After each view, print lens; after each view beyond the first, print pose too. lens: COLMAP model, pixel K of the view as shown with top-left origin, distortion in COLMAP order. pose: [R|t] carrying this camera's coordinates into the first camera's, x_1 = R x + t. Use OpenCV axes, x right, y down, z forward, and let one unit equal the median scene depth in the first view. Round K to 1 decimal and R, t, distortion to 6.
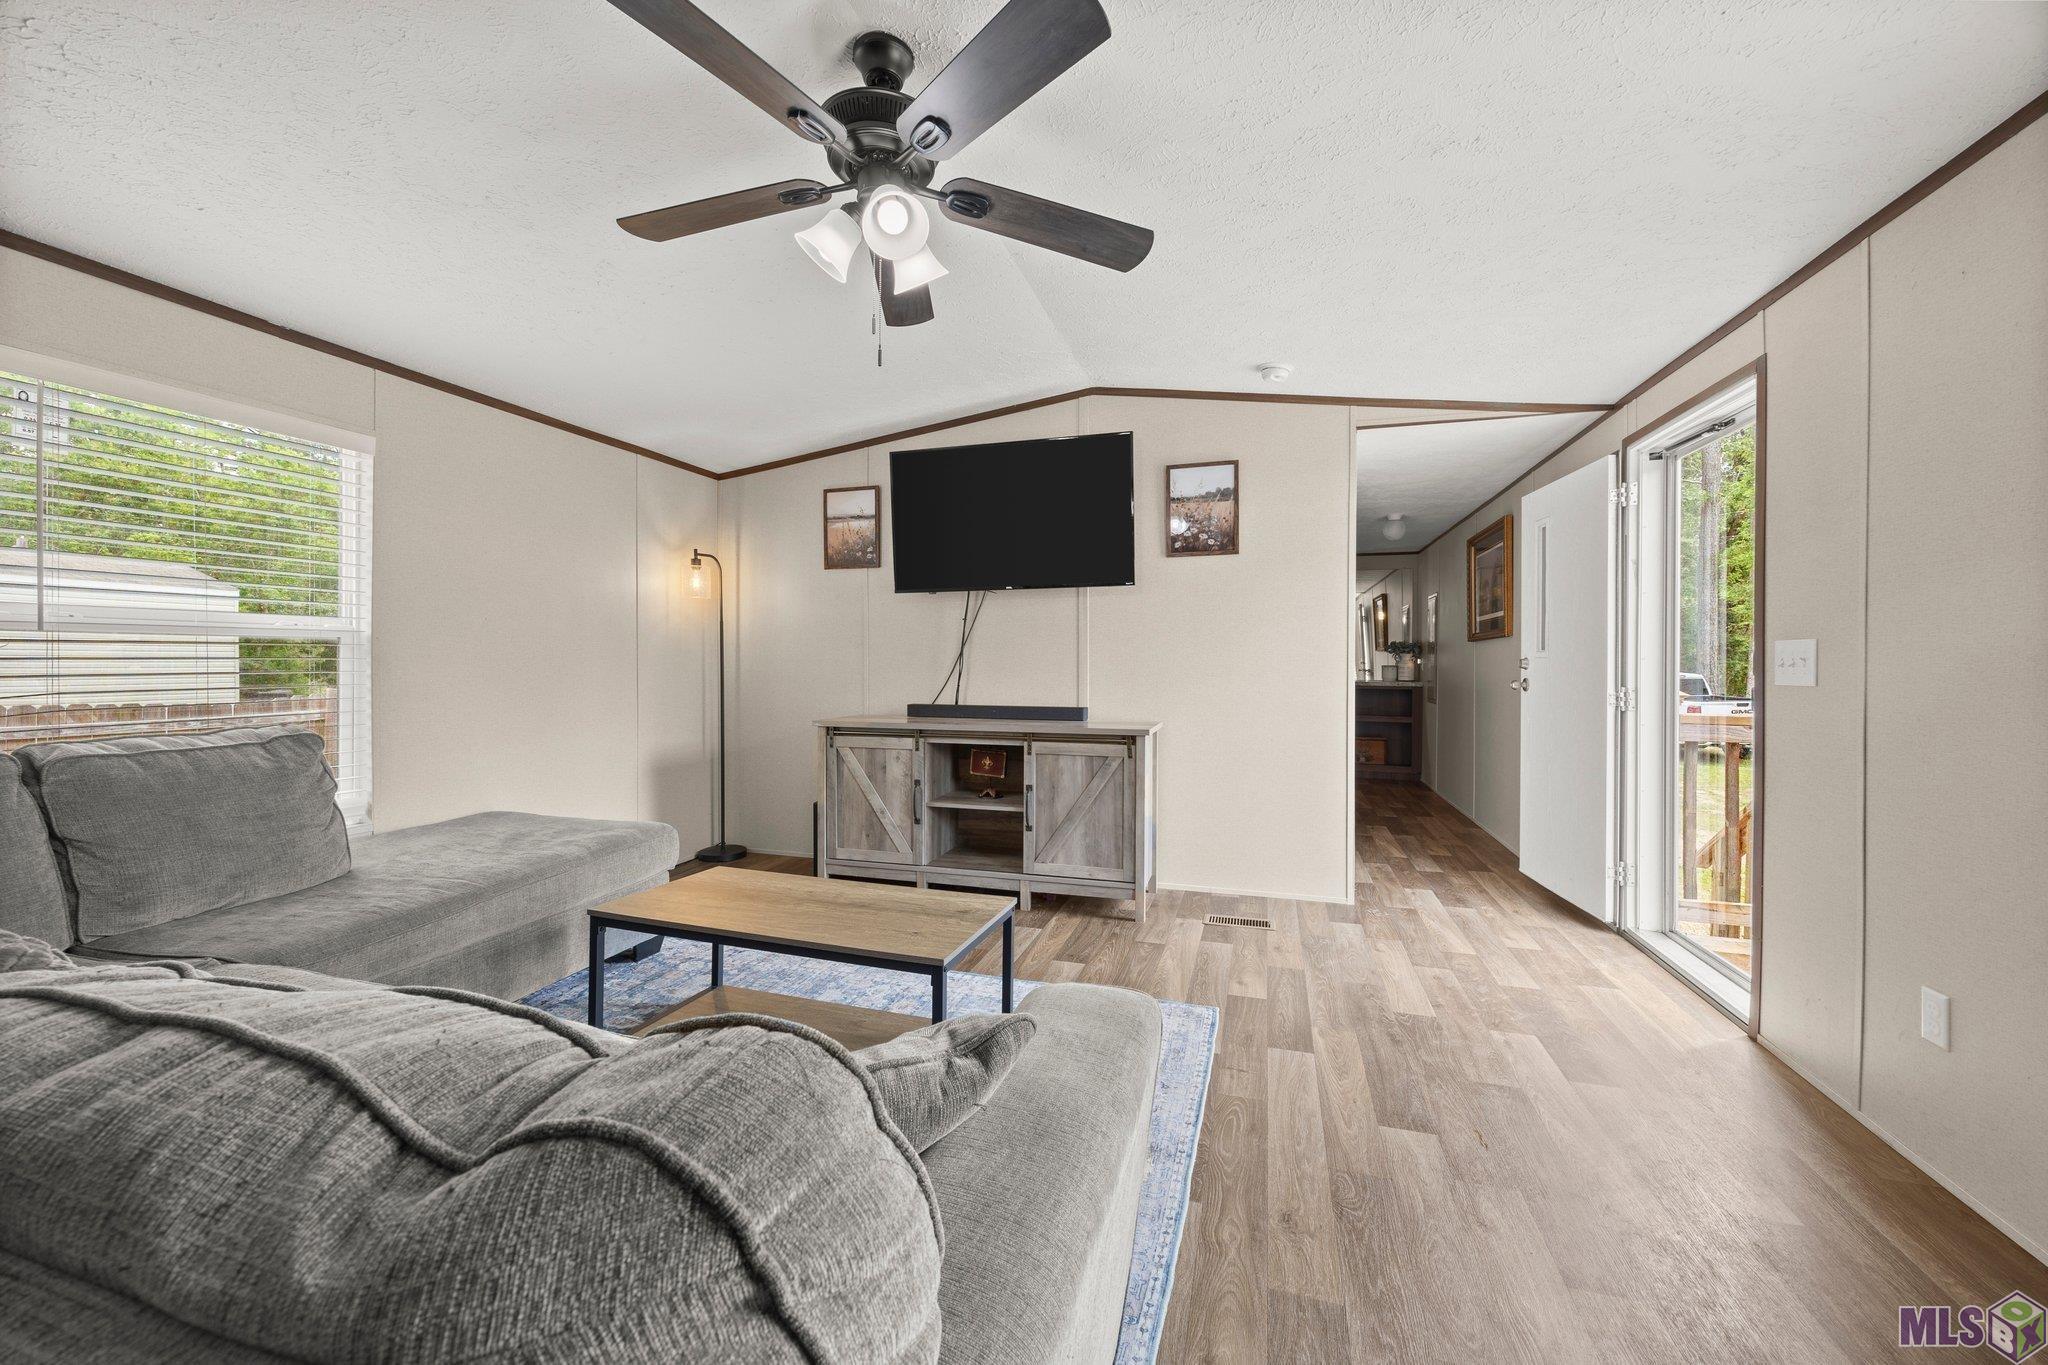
lens RADIAL K [[774.2, 0, 1029.9], [0, 774.2, 664.3], [0, 0, 1]] dist [-0.001455, -0.000545]
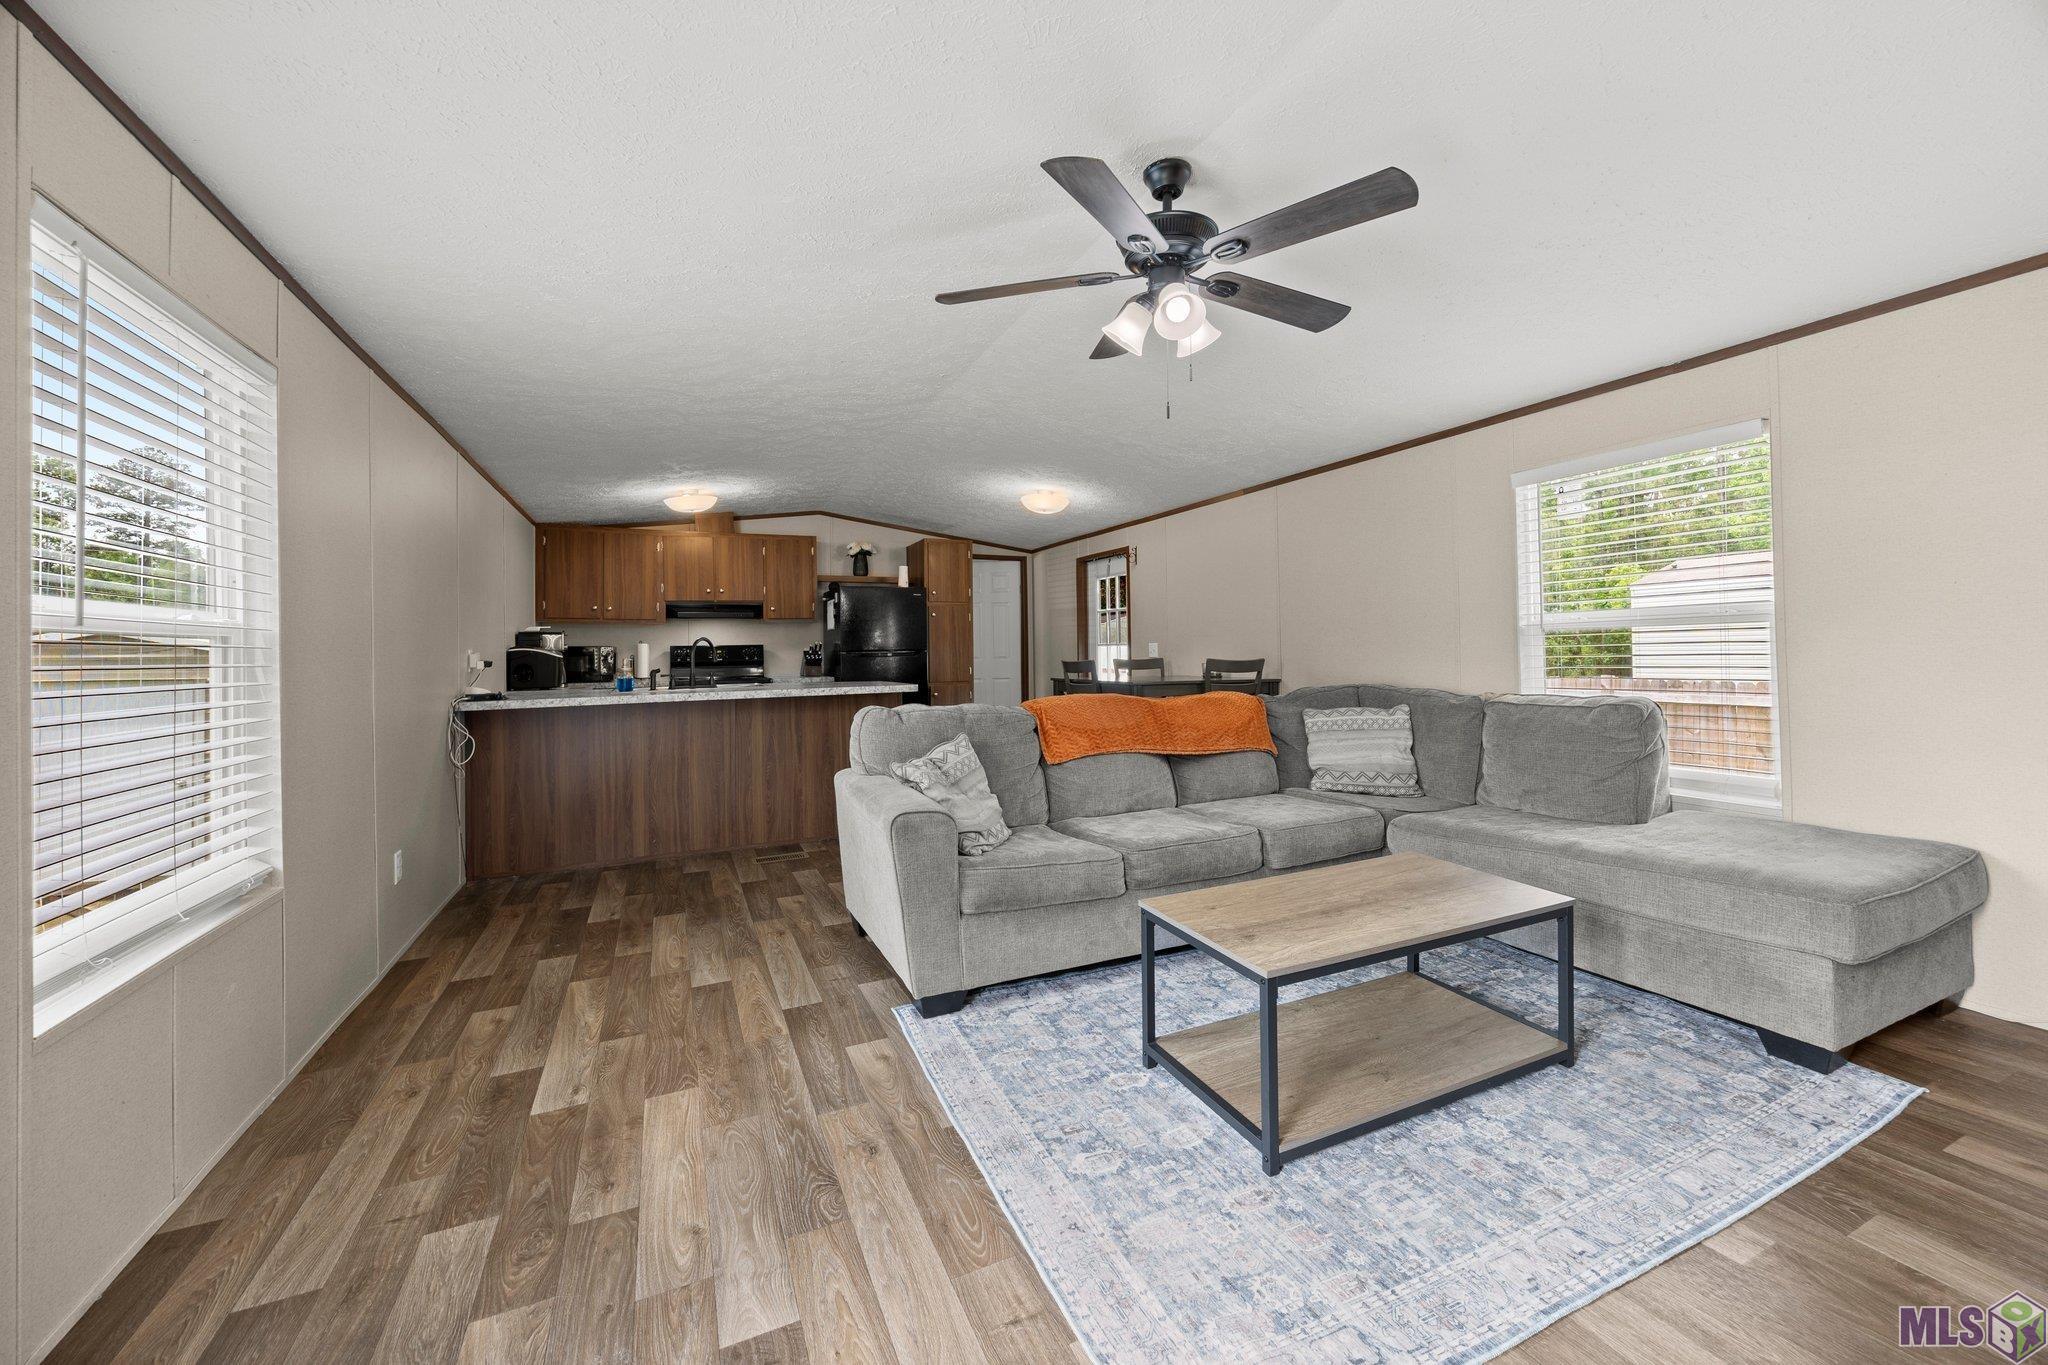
lens RADIAL K [[774.2, 0, 1029.9], [0, 774.2, 664.3], [0, 0, 1]] dist [-0.001455, -0.000545]
pose [[-0.745016, 0.013005, -0.666920, 0.756791], [0.005098, 0.999892, 0.013803, 0.001277], [0.667027, 0.006884, -0.745002, 1.667110]]
